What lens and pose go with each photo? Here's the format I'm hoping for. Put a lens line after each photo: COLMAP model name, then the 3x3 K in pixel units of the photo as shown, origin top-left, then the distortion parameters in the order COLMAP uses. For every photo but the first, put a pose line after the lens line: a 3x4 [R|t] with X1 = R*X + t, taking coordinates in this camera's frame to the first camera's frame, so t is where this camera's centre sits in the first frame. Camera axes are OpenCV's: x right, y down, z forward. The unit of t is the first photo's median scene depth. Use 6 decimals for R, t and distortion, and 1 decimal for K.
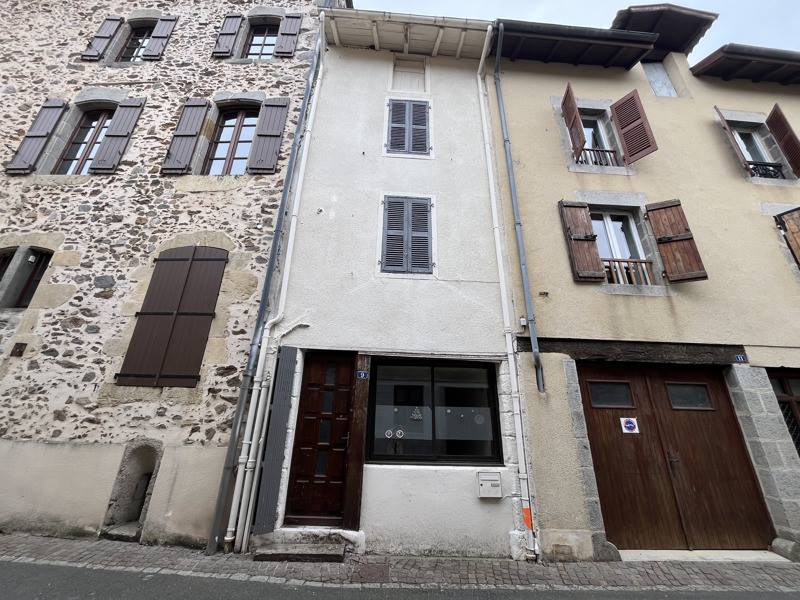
lens RADIAL K [[321.8, 0, 398.0], [0, 321.8, 299.9], [0, 0, 1]] dist [-0.001024, -0.001046]
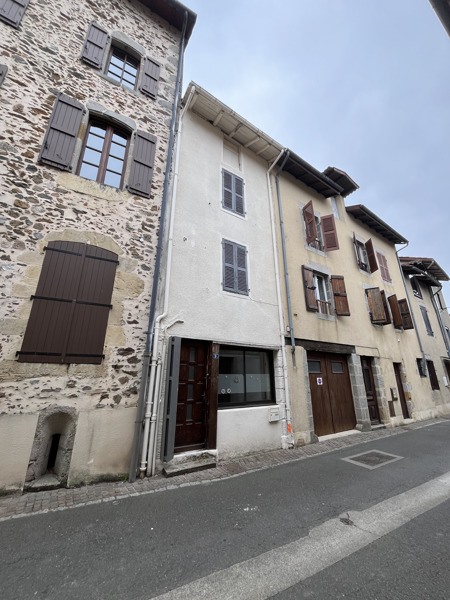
lens RADIAL K [[241.3, 0, 229.0], [0, 241.3, 298.8], [0, 0, 1]] dist [-0.001024, -0.001046]
pose [[0.858207, 0.134599, 0.495342, -0.616860], [-0.164151, 0.986299, 0.016395, -0.071717], [-0.486348, -0.095381, 0.868544, -0.046309]]
